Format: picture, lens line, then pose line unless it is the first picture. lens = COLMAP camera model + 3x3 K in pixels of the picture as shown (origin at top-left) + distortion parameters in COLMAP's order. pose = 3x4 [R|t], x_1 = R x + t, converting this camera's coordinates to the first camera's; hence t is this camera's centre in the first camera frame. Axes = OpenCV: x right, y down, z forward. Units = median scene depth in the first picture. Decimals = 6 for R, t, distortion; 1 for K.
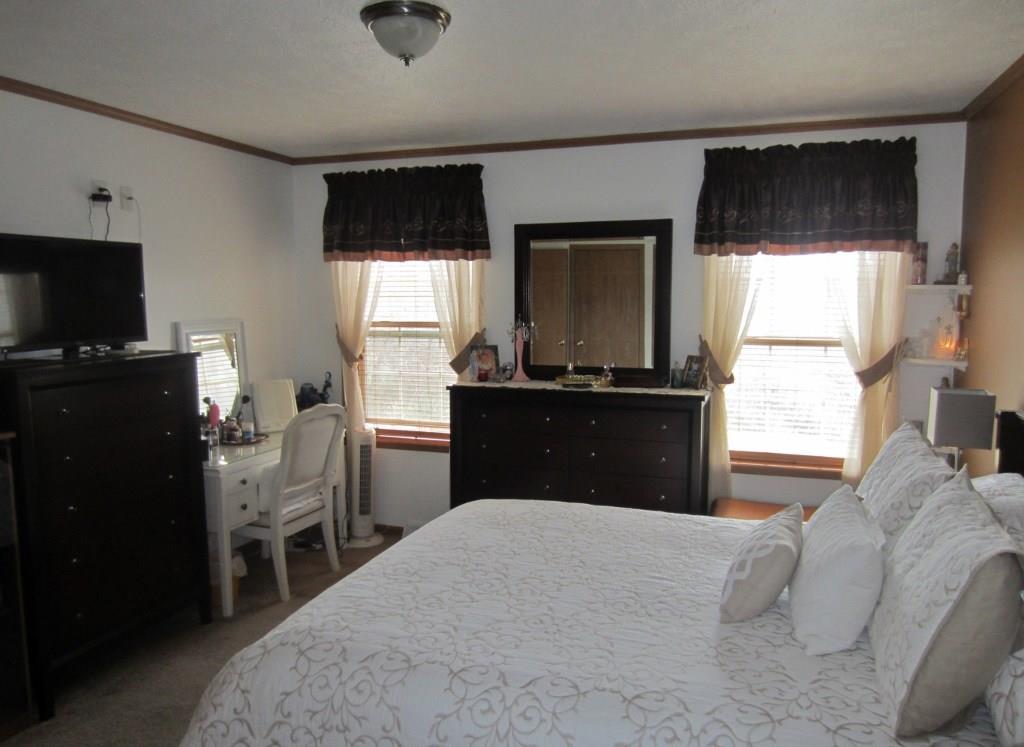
lens RADIAL K [[724.4, 0, 512.5], [0, 724.4, 369.8], [0, 0, 1]] dist [-0.043645, 0.018406]
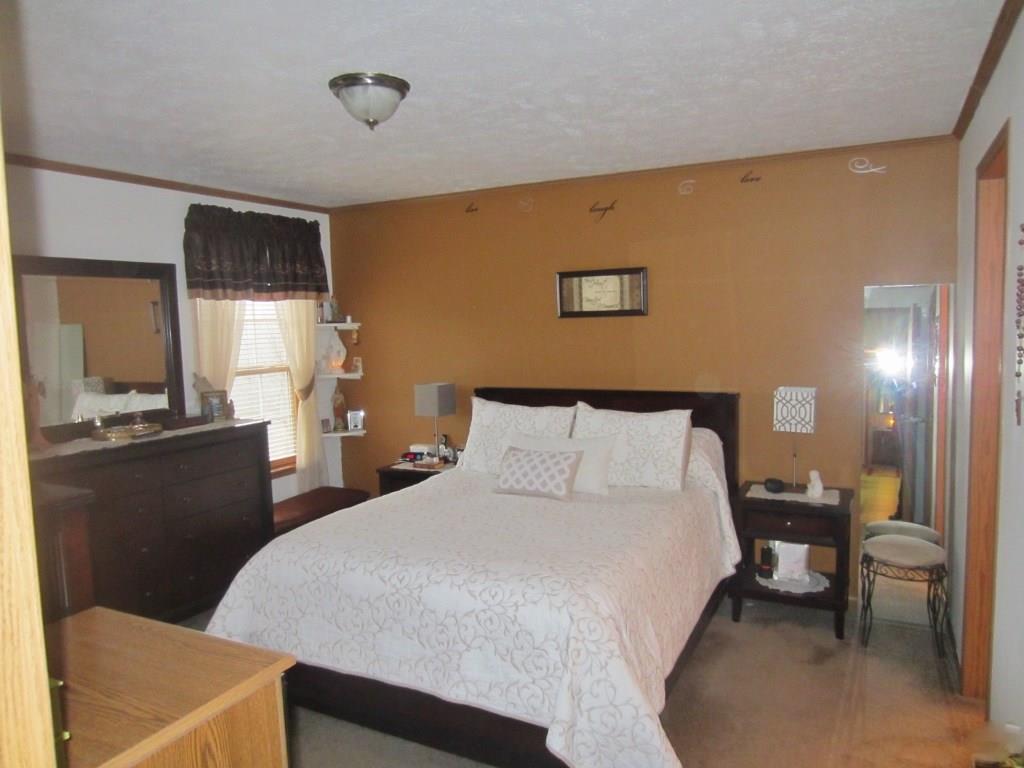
lens RADIAL K [[724.4, 0, 513.4], [0, 724.4, 385.4], [0, 0, 1]] dist [-0.043645, 0.018406]
pose [[0.174387, -0.089009, 0.980646, -0.788396], [0.133557, 0.988841, 0.066002, -0.039885], [-0.975578, 0.119463, 0.184329, 0.370571]]
